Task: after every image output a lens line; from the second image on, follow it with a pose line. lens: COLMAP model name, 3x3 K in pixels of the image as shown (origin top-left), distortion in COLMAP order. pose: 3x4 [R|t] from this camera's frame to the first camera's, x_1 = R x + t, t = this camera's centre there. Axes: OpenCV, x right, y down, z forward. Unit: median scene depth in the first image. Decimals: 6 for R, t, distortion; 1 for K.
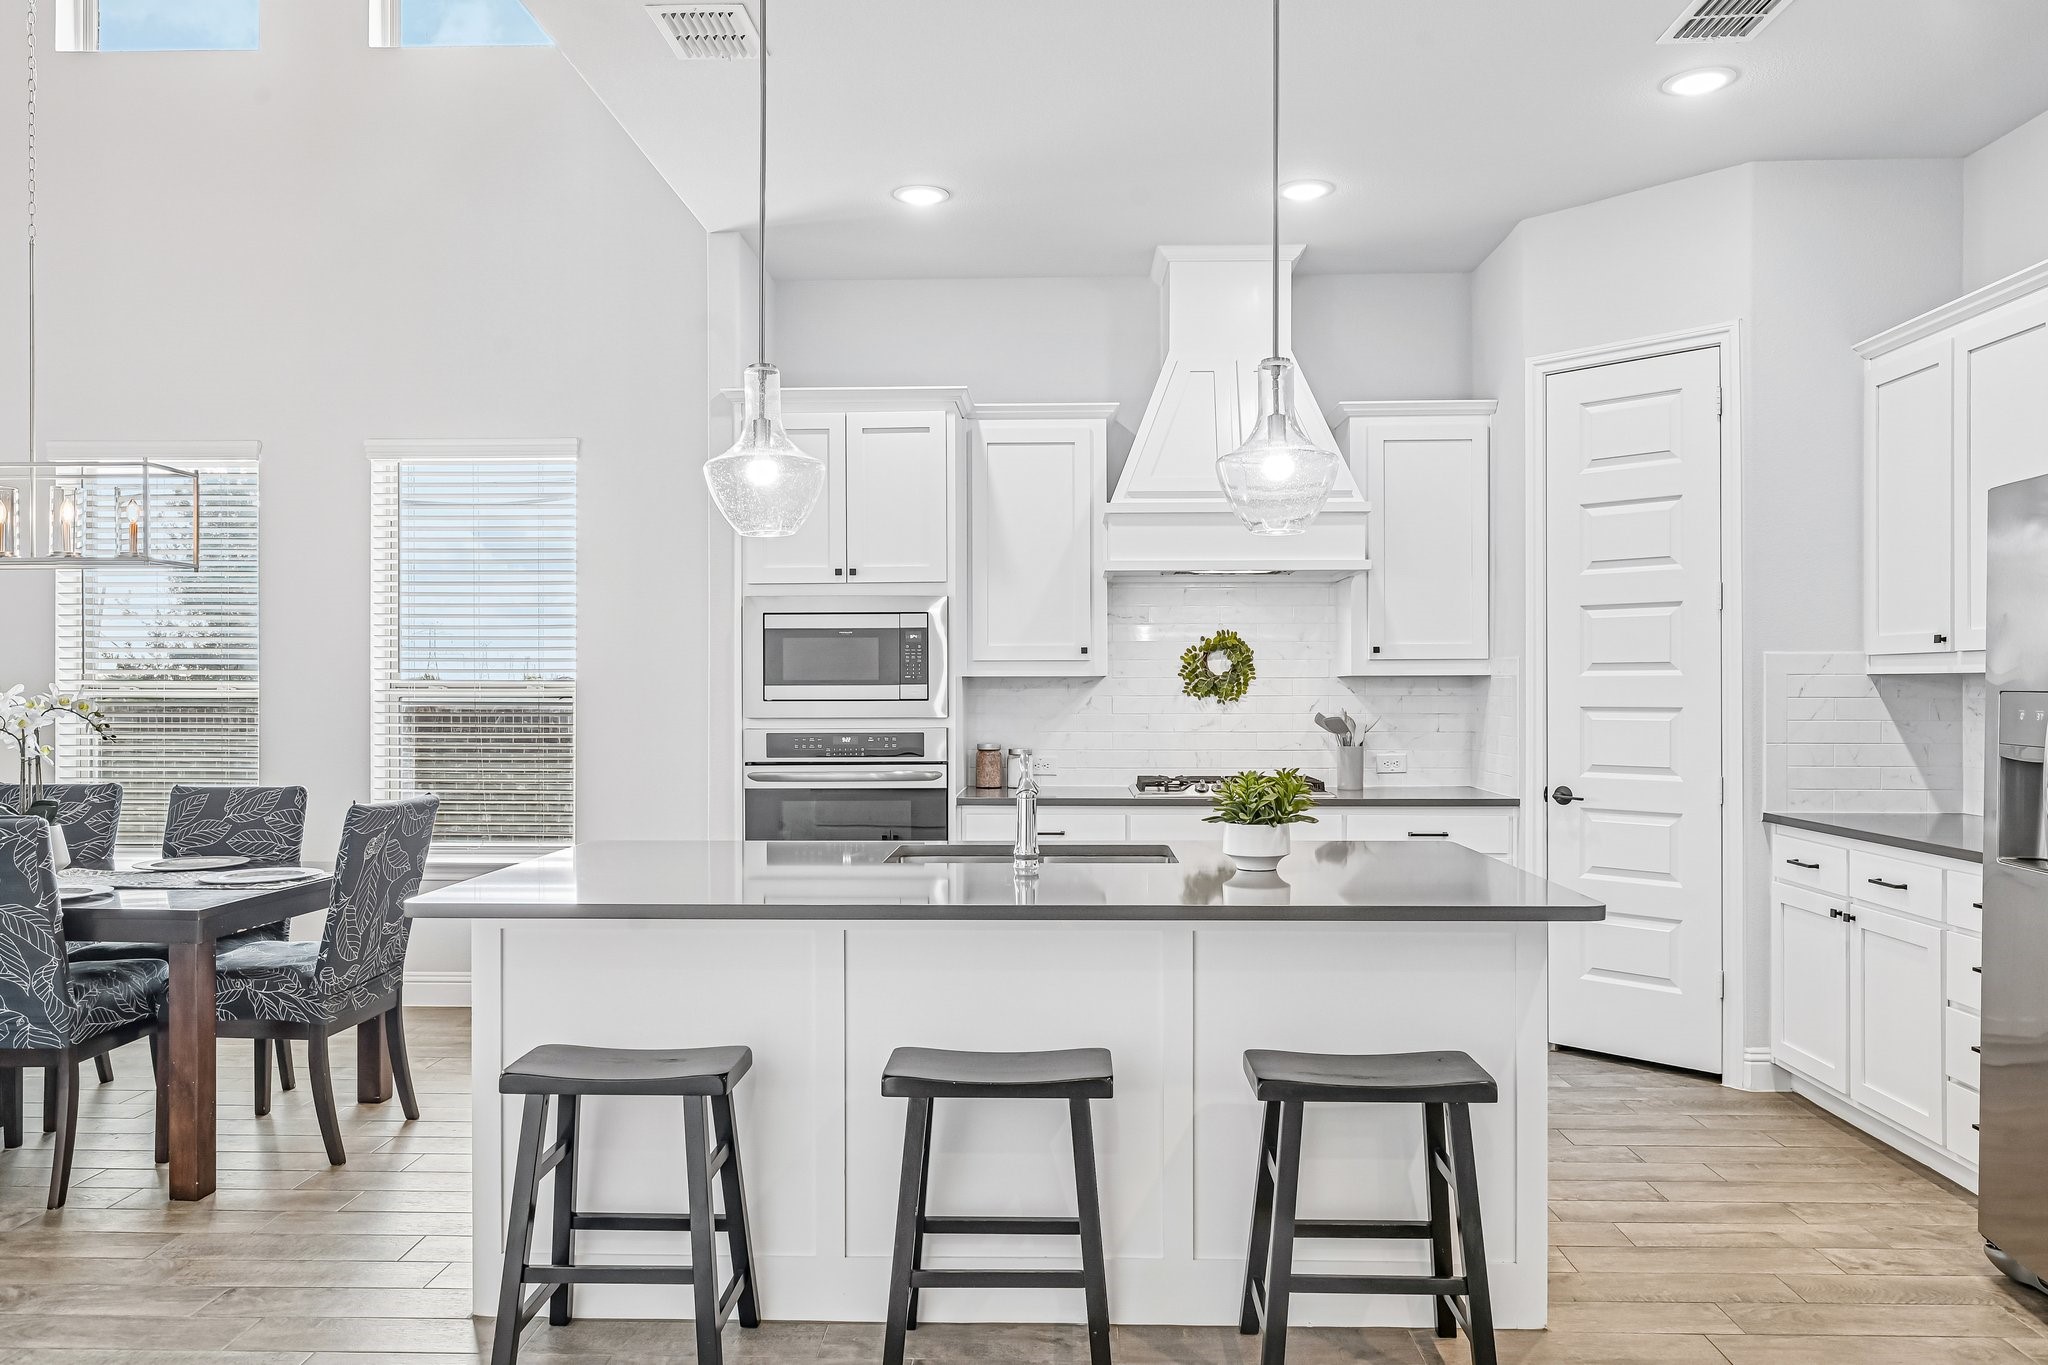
lens RADIAL K [[1464.4, 0, 1024.0], [0, 1464.4, 682.5], [0, 0, 1]] dist [-0.001852, -0.000818]
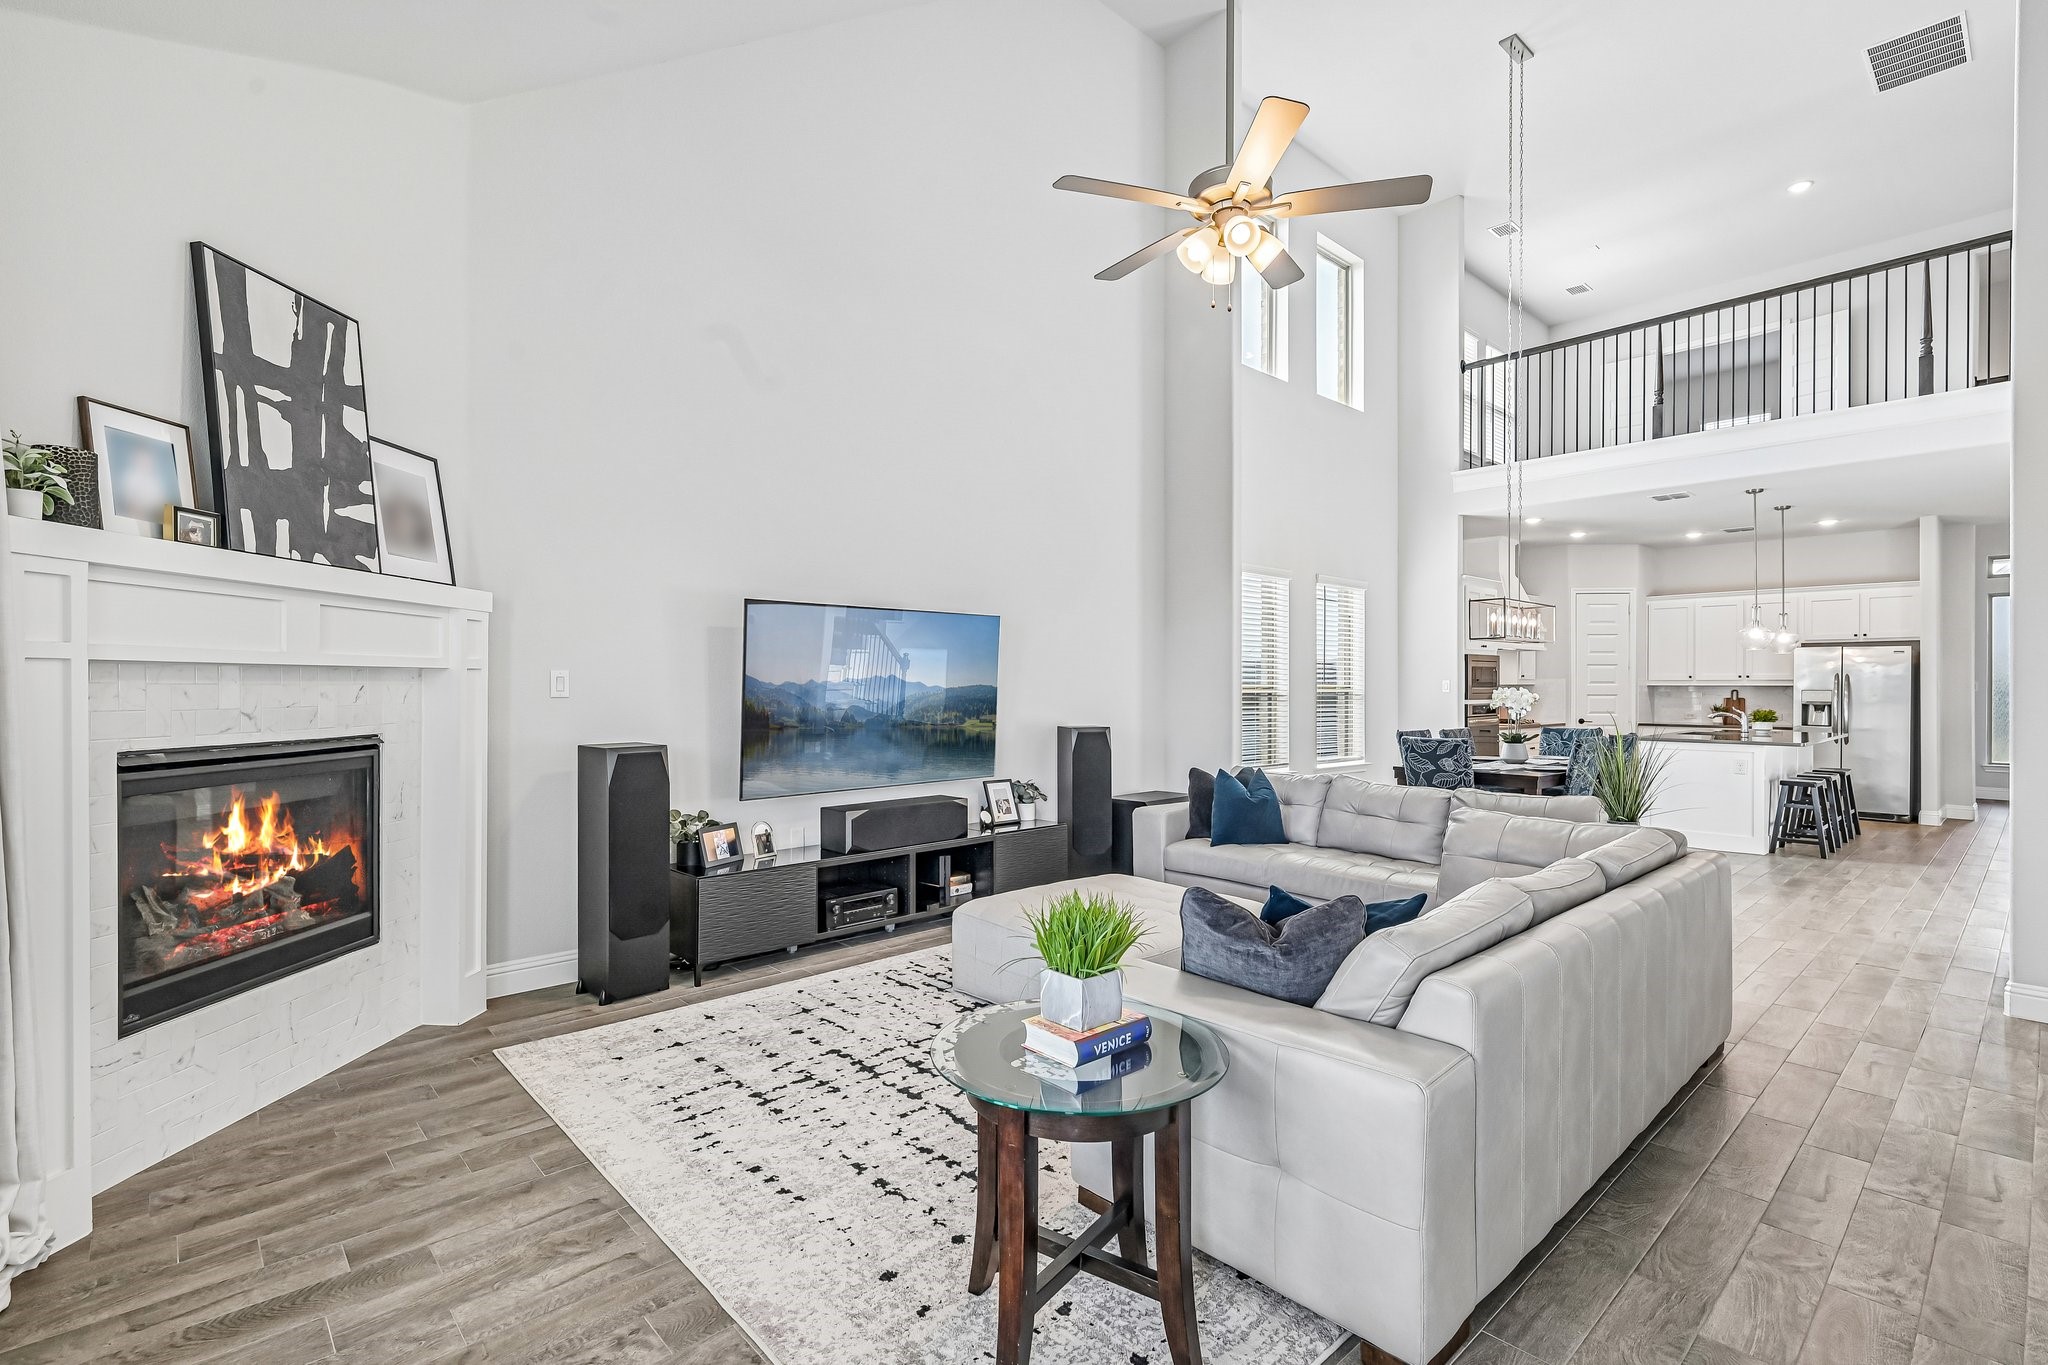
lens RADIAL K [[940.1, 0, 1025.3], [0, 940.1, 676.6], [0, 0, 1]] dist [-0.002117, -0.000784]
pose [[0.720620, 0.010196, 0.693255, -1.951985], [-0.004966, 0.999942, -0.009545, 0.002565], [-0.693313, 0.003436, 0.720629, 0.328483]]
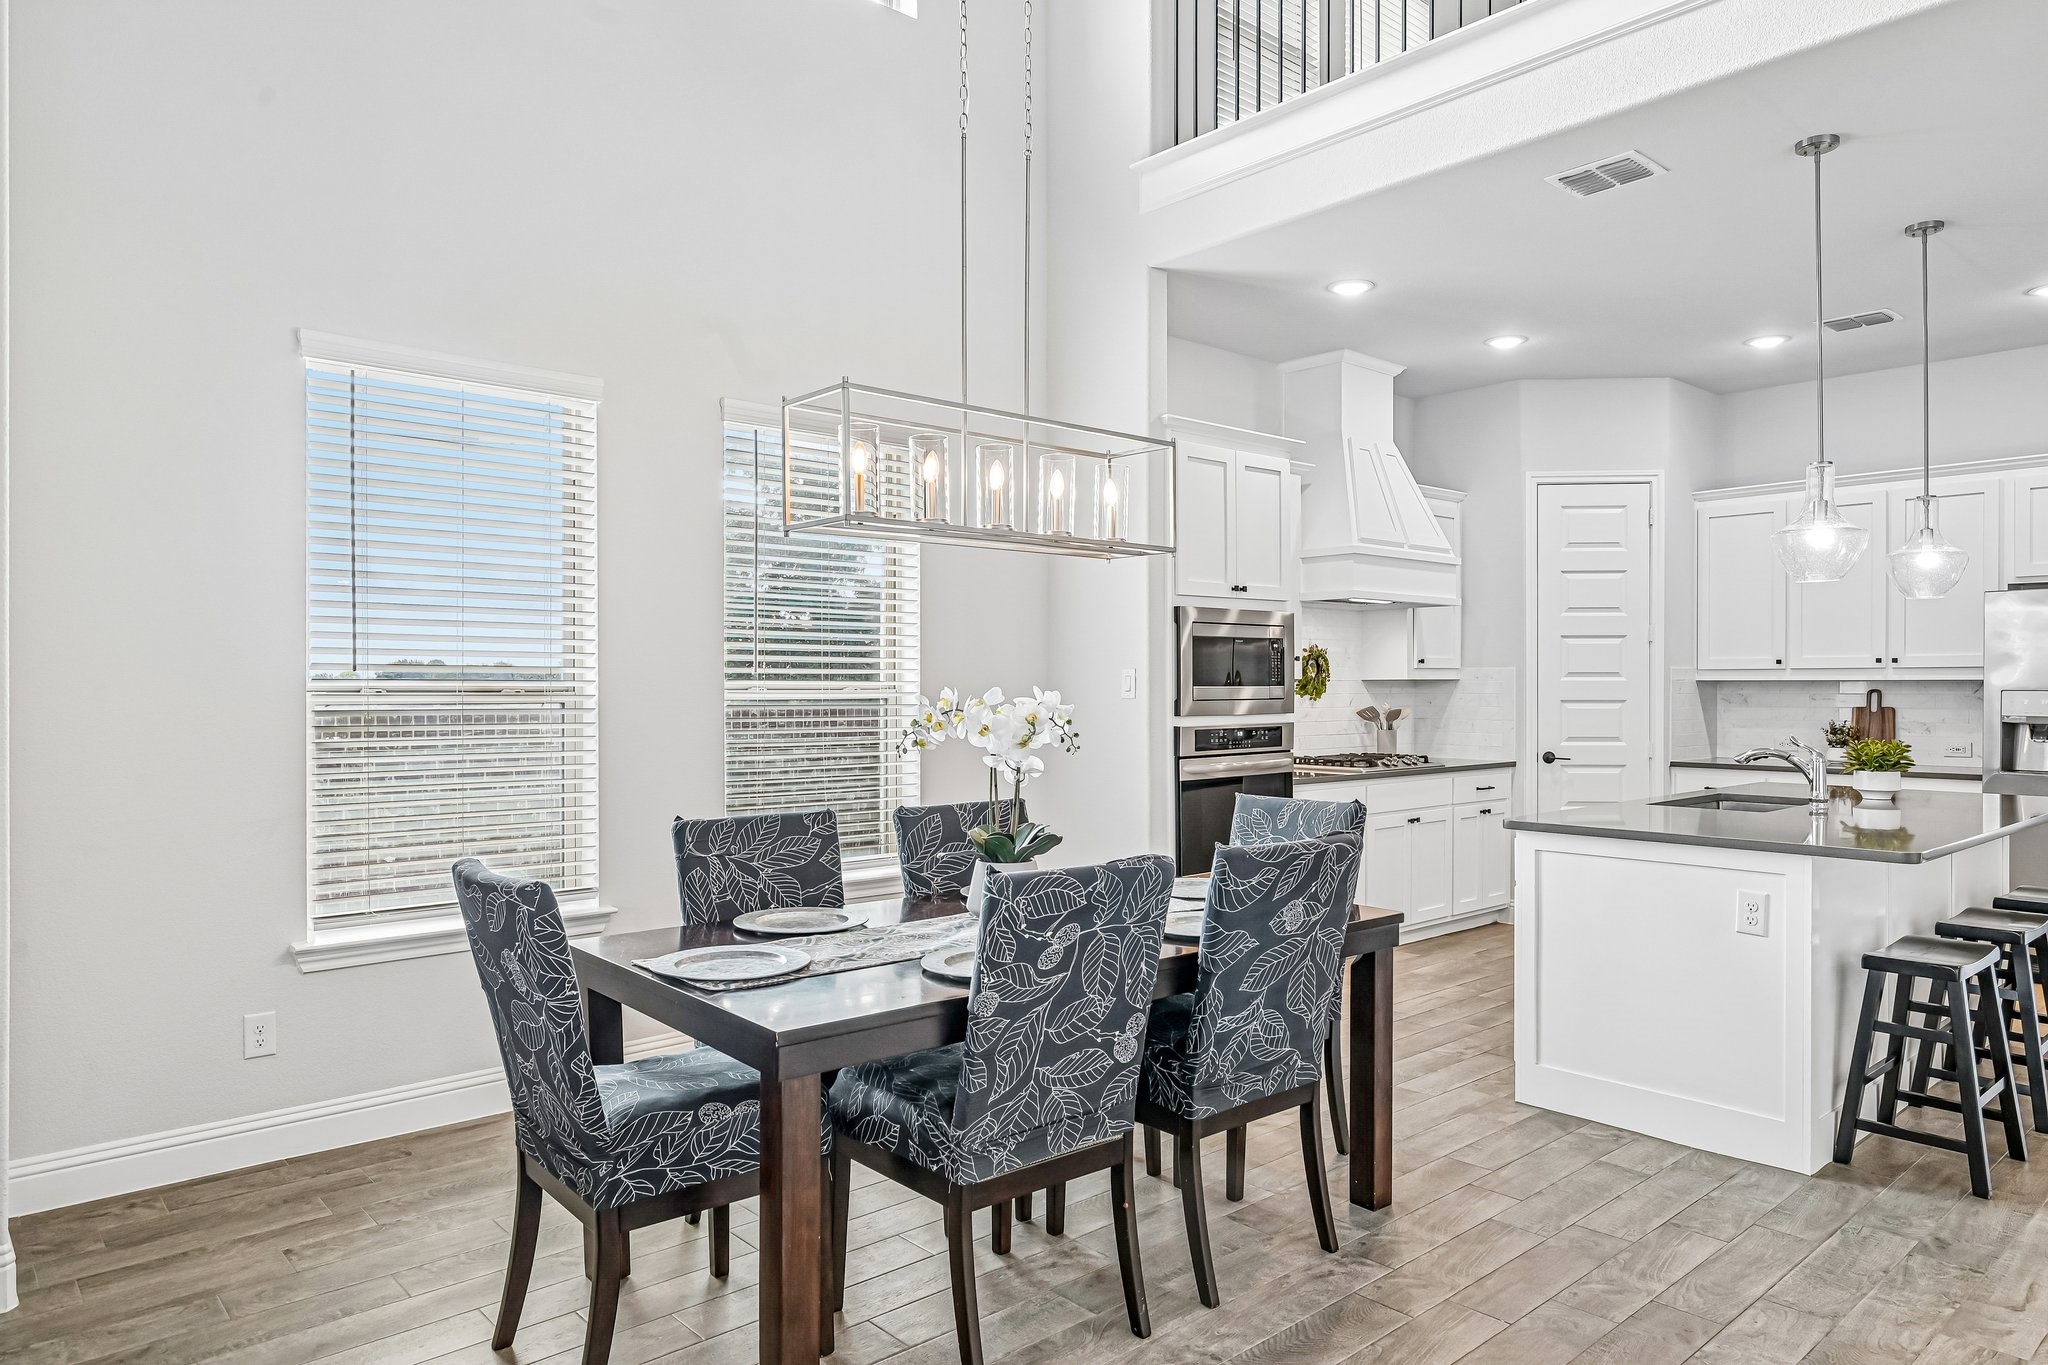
lens RADIAL K [[1295.4, 0, 1038.6], [0, 1295.4, 692.3], [0, 0, 1]] dist [0.000211, 0.001657]
pose [[0.722007, -0.003427, 0.691877, -0.941756], [-0.001381, 0.999979, 0.006395, 0.000129], [-0.691884, -0.005573, 0.721987, 0.370569]]
